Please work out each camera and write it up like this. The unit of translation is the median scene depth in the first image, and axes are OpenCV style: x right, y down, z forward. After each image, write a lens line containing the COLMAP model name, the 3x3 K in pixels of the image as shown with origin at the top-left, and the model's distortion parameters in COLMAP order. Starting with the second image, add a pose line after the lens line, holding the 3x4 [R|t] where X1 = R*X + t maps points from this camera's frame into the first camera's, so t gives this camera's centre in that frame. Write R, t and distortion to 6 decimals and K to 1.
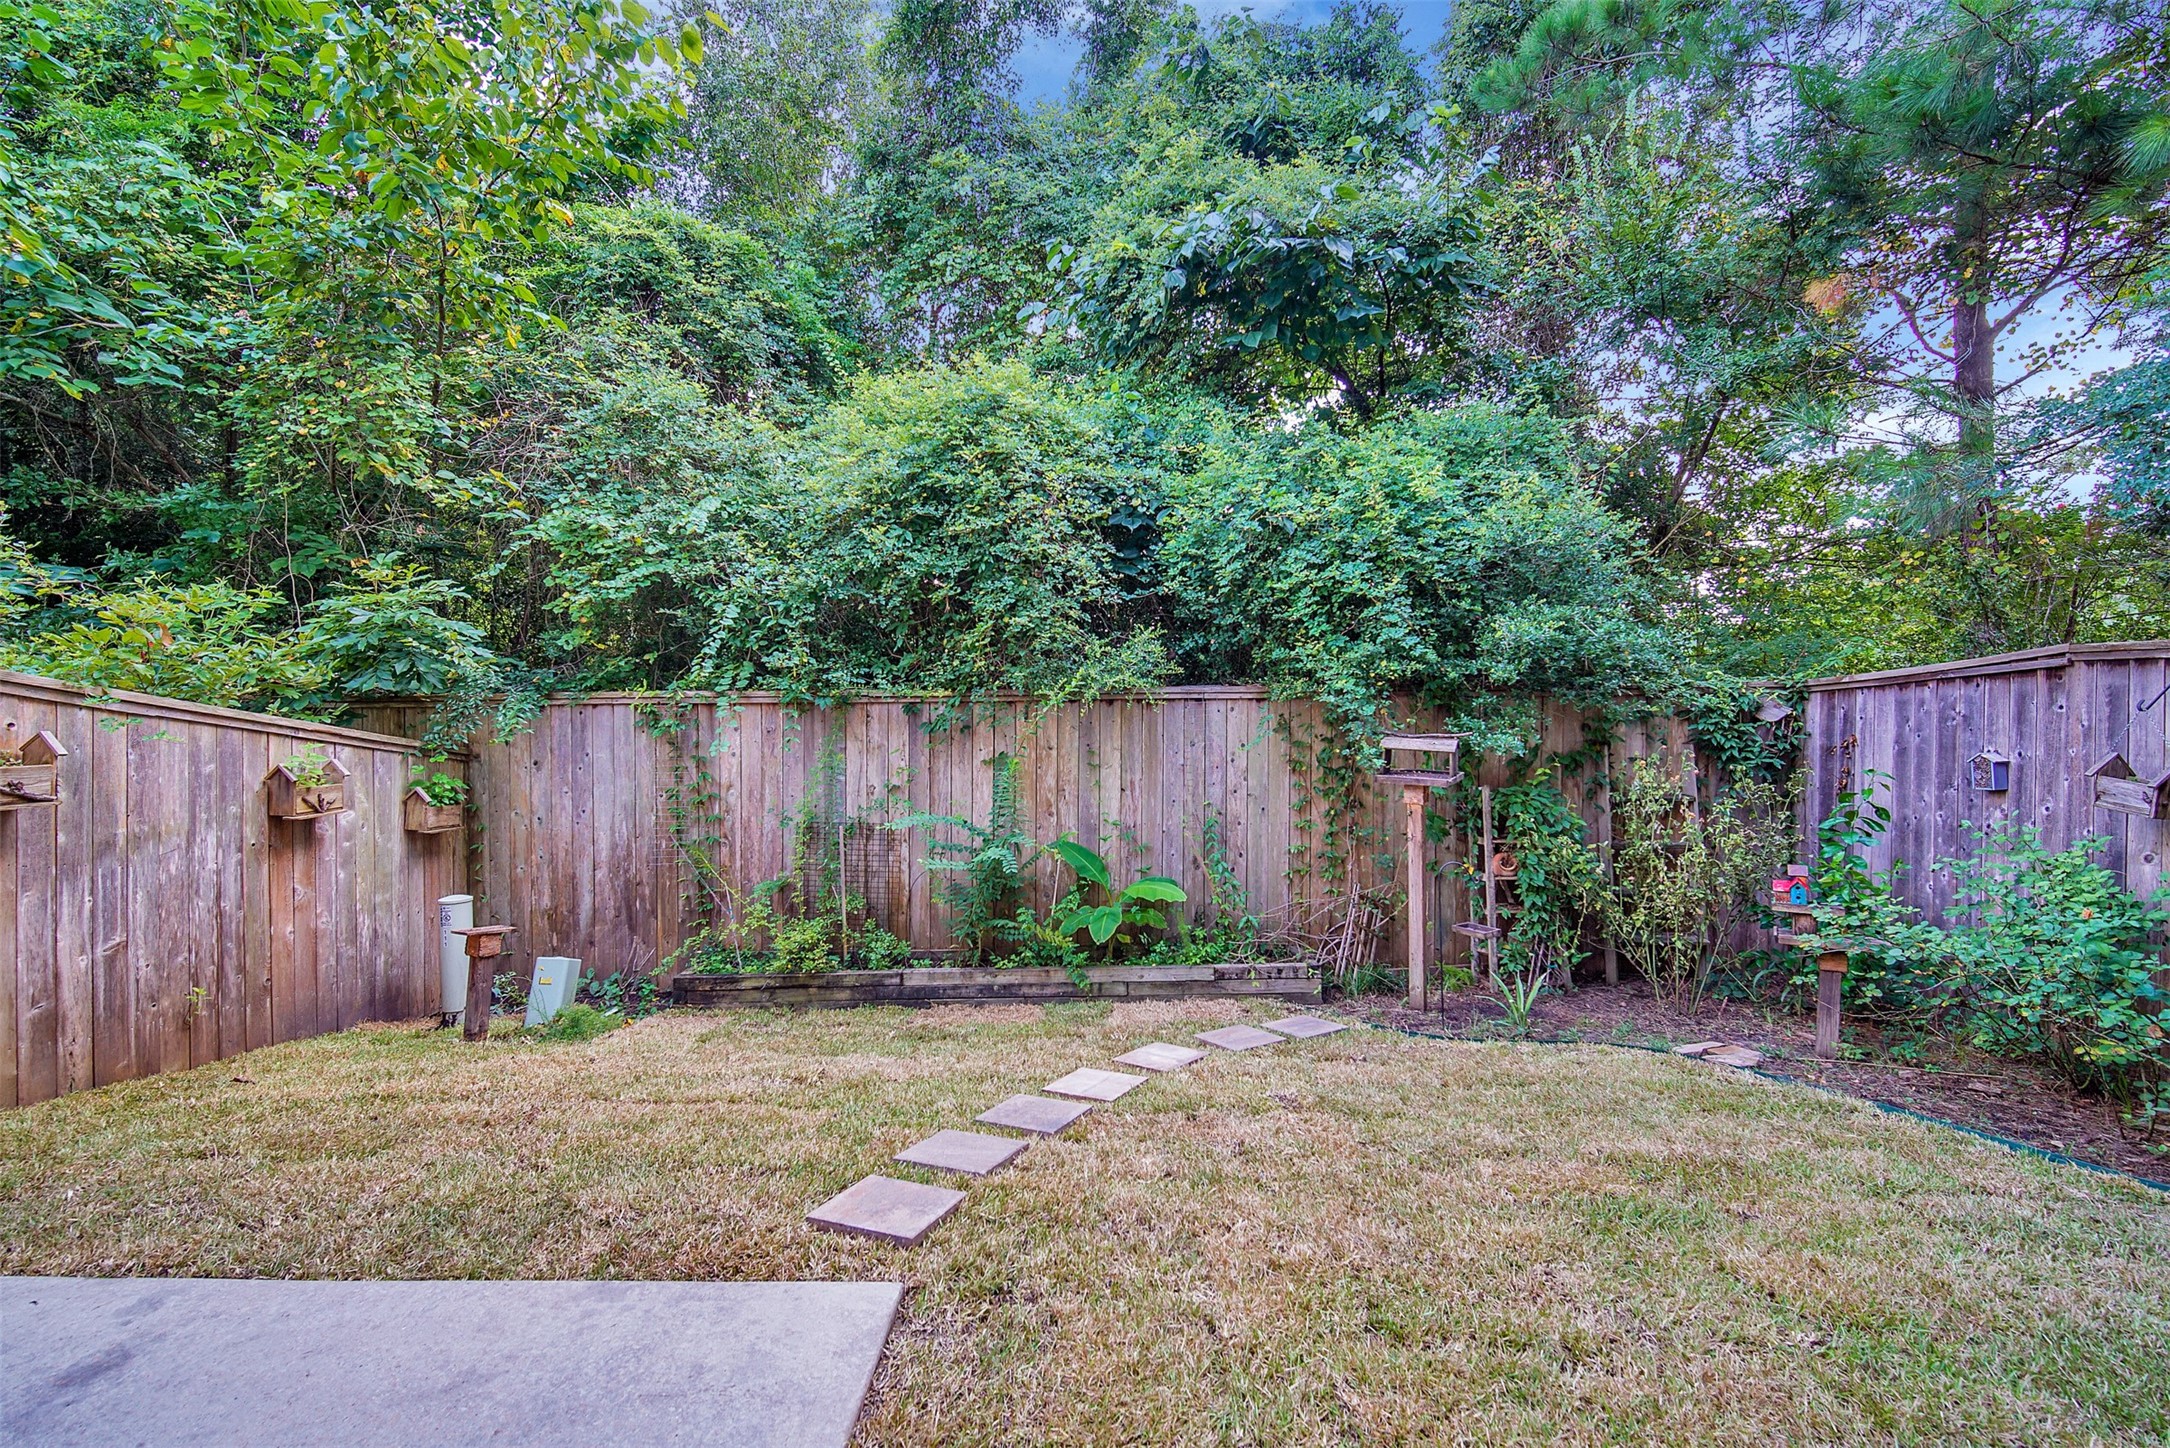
lens RADIAL K [[939.6, 0, 1080.4], [0, 939.6, 727.2], [0, 0, 1]] dist [-0.008216, 0.001285]
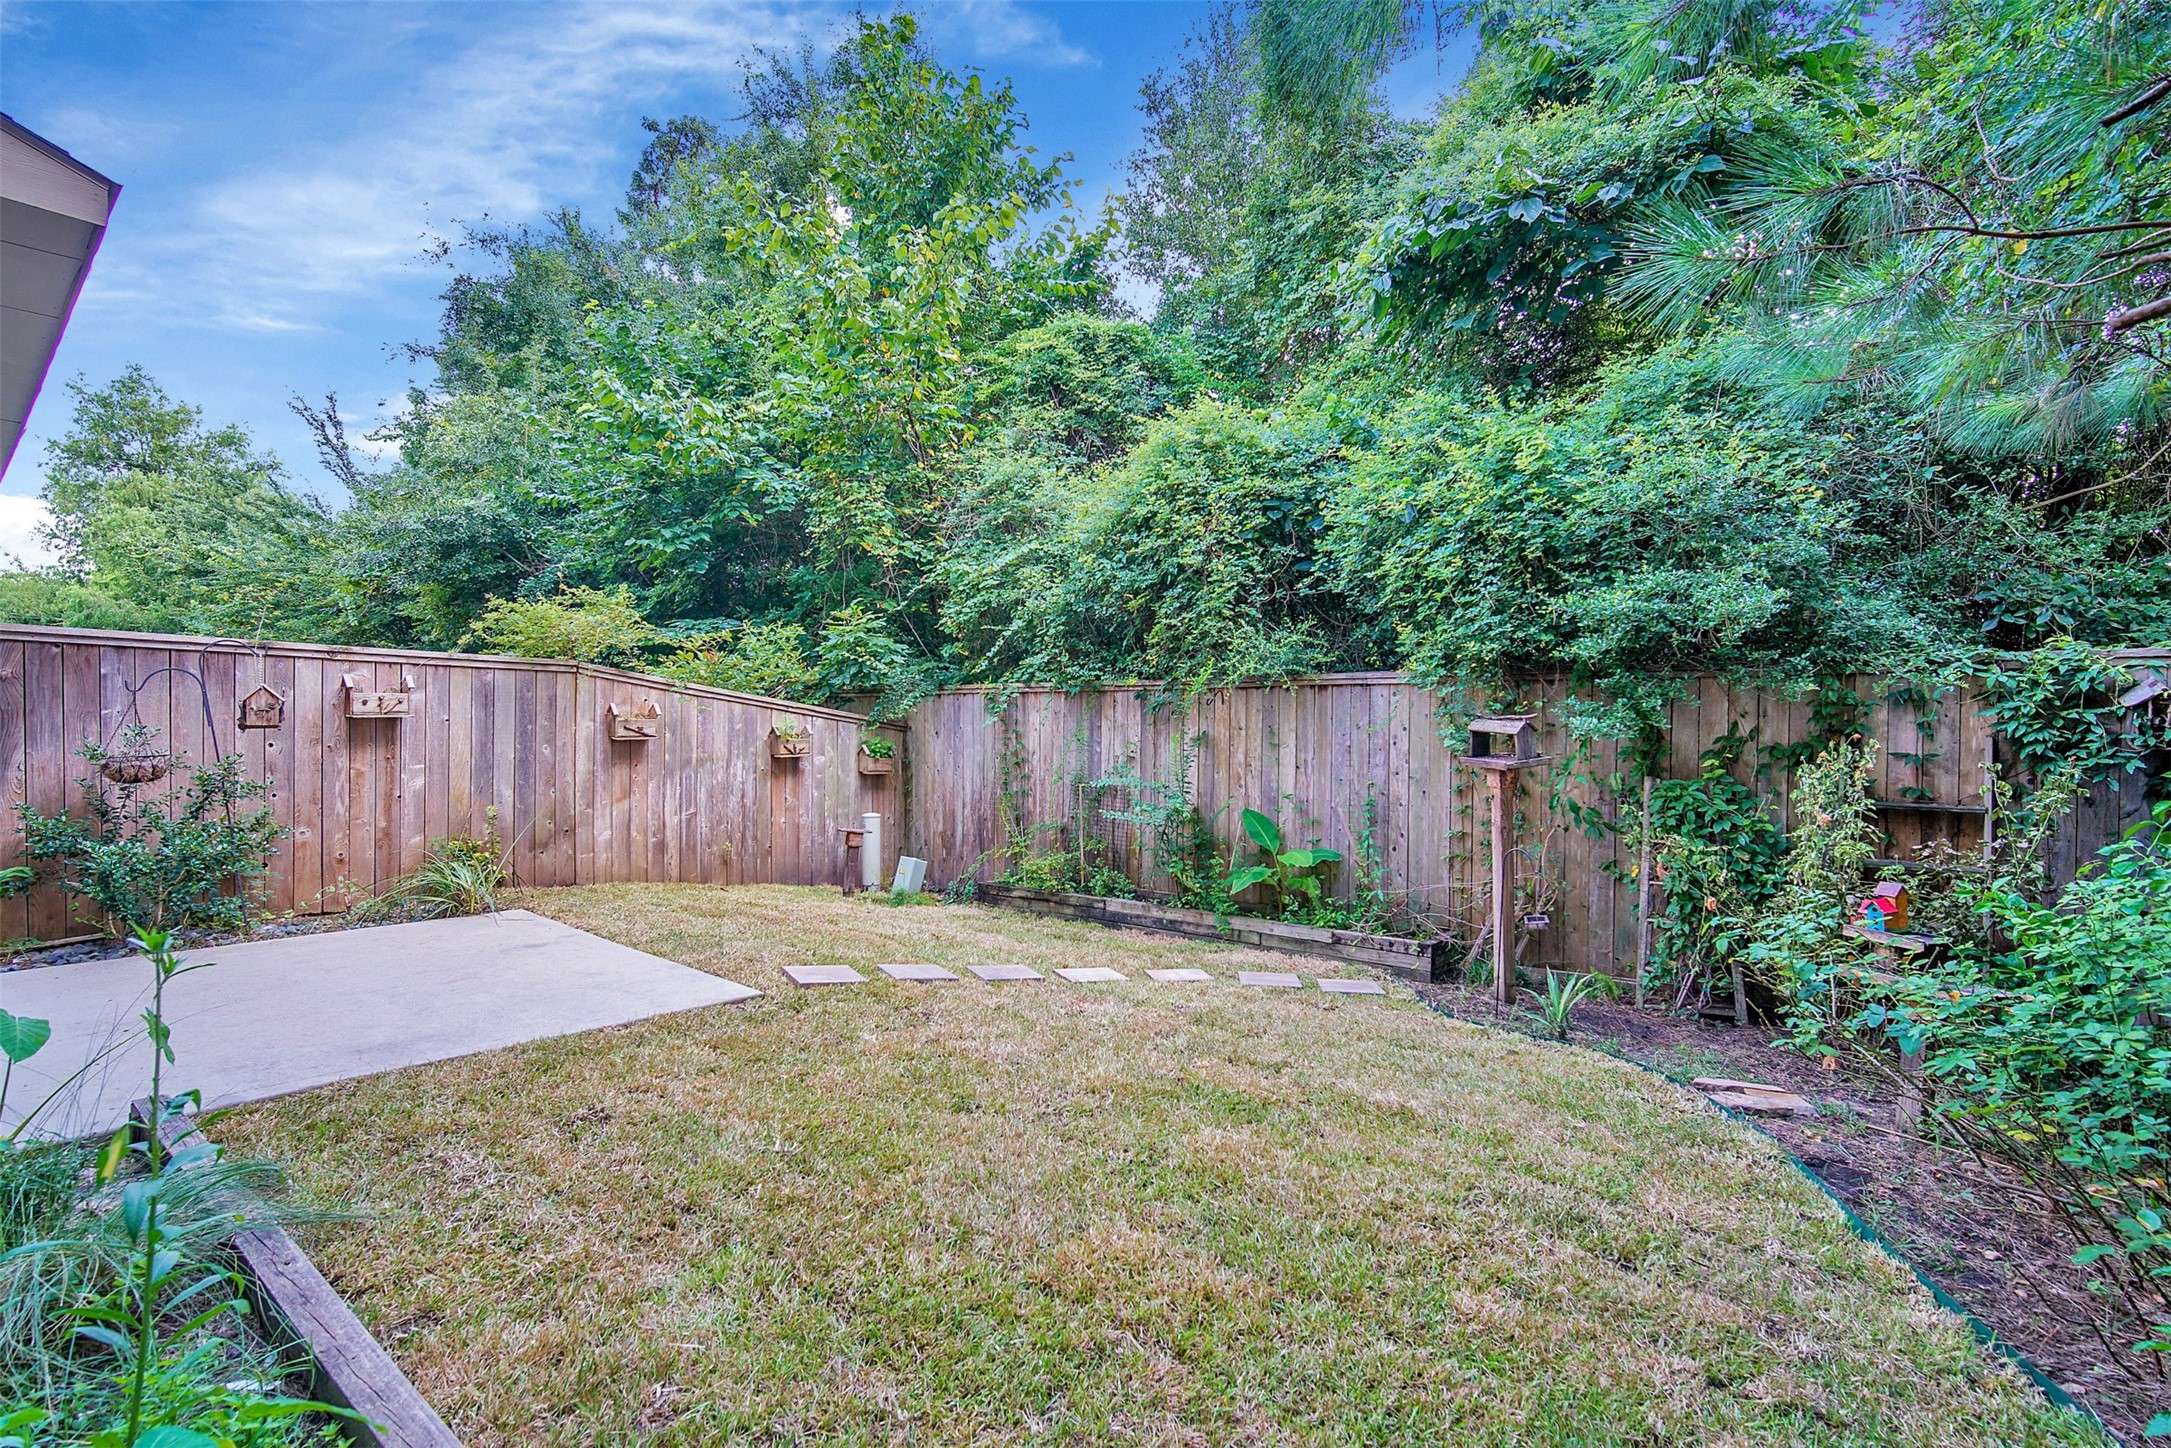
lens RADIAL K [[933.2, 0, 1081.1], [0, 933.2, 725.7], [0, 0, 1]] dist [-0.007630, 0.000070]
pose [[0.785142, 0.015212, -0.619128, 0.572596], [-0.016088, 0.999862, 0.004164, 0.018603], [0.619106, 0.006691, 0.785279, -0.025322]]
